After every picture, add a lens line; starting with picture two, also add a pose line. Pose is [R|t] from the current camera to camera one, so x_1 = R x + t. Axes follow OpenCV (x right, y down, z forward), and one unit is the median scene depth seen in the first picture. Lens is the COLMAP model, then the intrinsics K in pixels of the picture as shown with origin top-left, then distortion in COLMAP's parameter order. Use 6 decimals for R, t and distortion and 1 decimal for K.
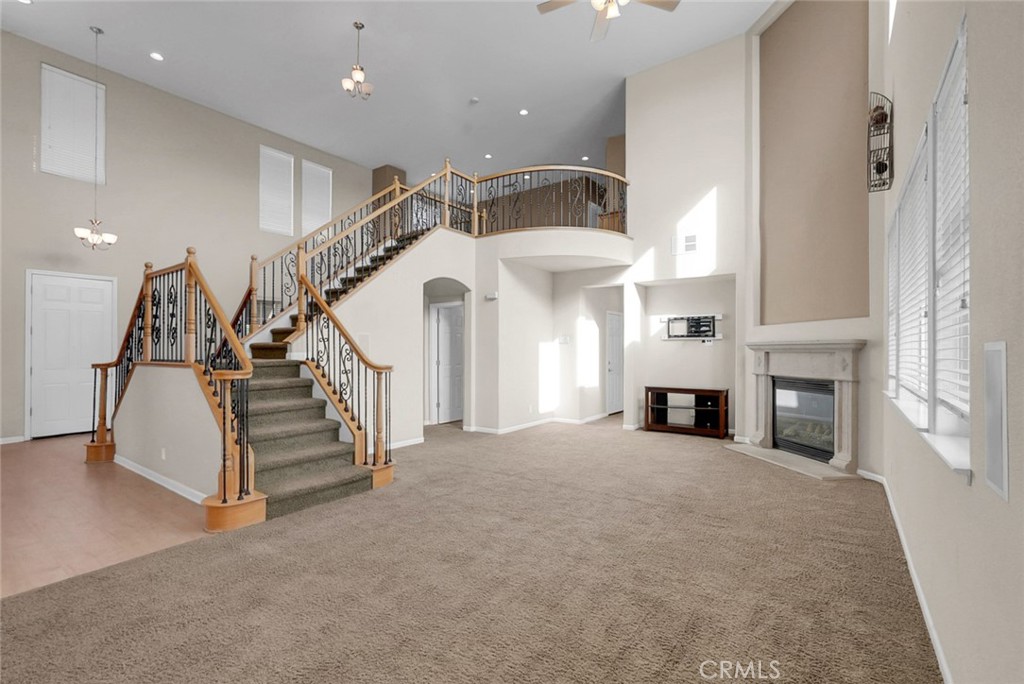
lens RADIAL K [[457.0, 0, 504.2], [0, 457.0, 347.5], [0, 0, 1]] dist [-0.004943, 0.001163]
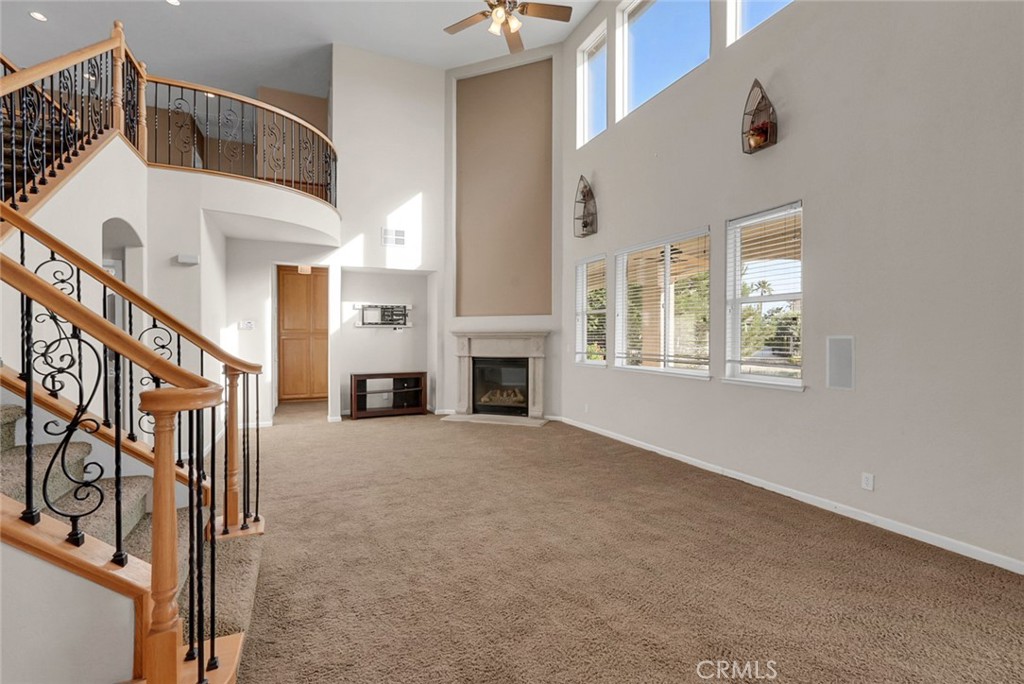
lens RADIAL K [[457.0, 0, 509.1], [0, 457.0, 339.2], [0, 0, 1]] dist [-0.004943, 0.001163]
pose [[0.483169, -0.007520, 0.875495, -0.420714], [-0.002756, 0.999945, 0.010110, -0.000800], [-0.875523, -0.007298, 0.483121, 0.261119]]
